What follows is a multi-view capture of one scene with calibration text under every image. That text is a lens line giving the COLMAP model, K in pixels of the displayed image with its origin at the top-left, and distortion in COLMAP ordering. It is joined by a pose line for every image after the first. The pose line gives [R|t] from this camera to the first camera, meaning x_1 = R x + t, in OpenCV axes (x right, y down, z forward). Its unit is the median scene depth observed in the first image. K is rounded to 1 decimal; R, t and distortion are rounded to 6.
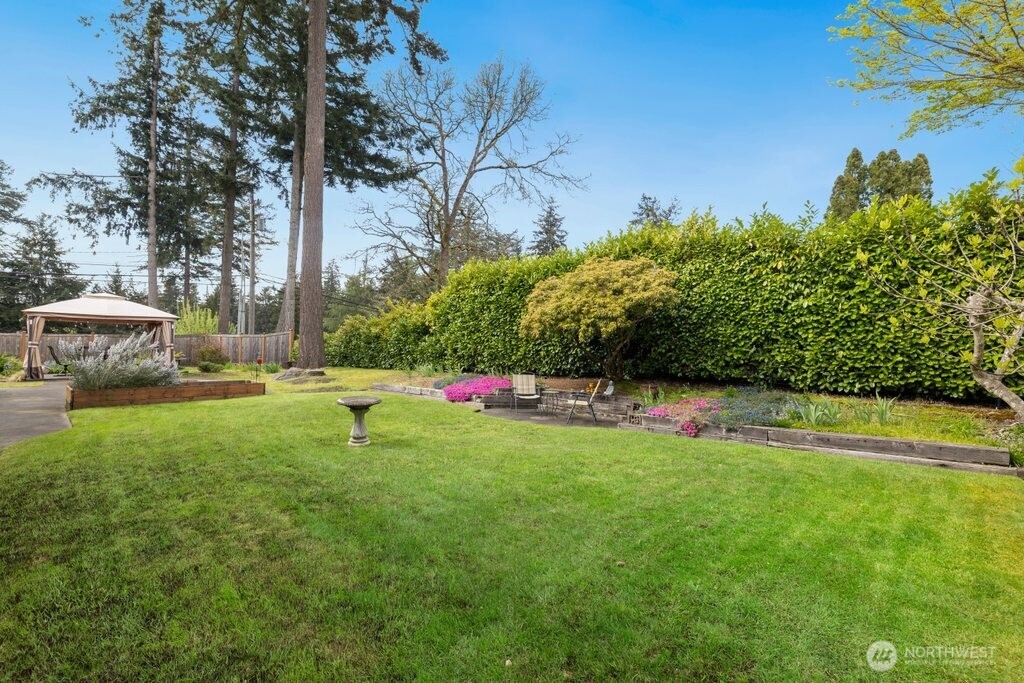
lens RADIAL K [[480.8, 0, 513.1], [0, 480.8, 358.4], [0, 0, 1]] dist [-0.000177, 0.000949]
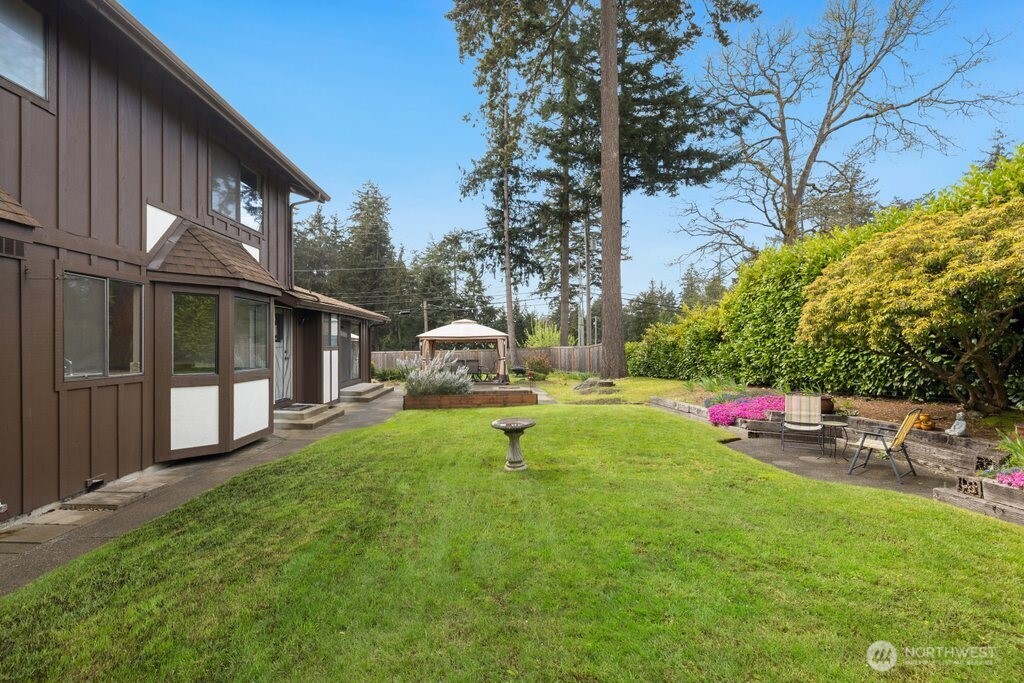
lens RADIAL K [[480.8, 0, 513.1], [0, 480.8, 358.4], [0, 0, 1]] dist [-0.000177, 0.000949]
pose [[0.743043, -0.013140, -0.669115, 0.102082], [0.005839, 0.999896, -0.013152, -0.008881], [0.669219, 0.005865, 0.743042, 0.091921]]
